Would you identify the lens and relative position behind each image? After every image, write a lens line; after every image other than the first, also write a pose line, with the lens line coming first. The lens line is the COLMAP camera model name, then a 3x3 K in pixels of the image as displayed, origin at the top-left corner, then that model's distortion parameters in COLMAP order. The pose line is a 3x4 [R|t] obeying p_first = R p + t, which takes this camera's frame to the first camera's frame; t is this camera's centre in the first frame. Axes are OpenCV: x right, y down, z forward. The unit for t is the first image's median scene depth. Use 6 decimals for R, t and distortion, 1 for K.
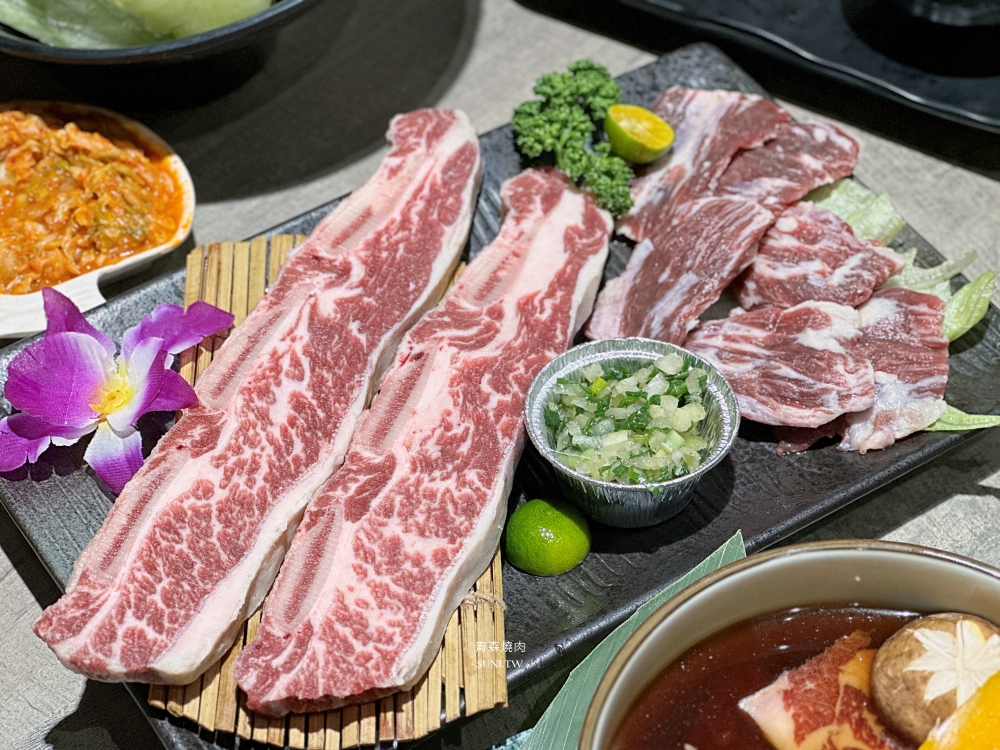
lens RADIAL K [[2260.3, 0, 500.0], [0, 2260.3, 375.0], [0, 0, 1]] dist [0.249363, -0.191101]
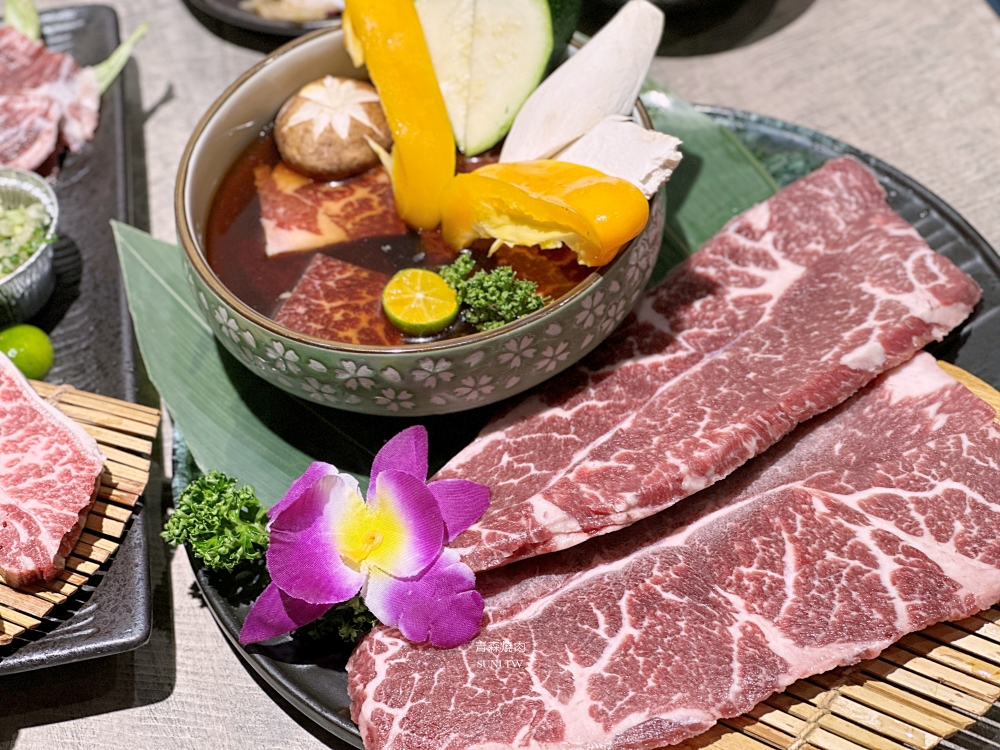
lens RADIAL K [[2260.3, 0, 500.0], [0, 2260.3, 375.0], [0, 0, 1]] dist [0.249363, -0.191101]
pose [[0.398239, -0.696511, 0.596891, -0.605394], [0.743159, 0.626432, 0.235156, -0.010726], [-0.537700, 0.349936, 0.767087, 0.010635]]
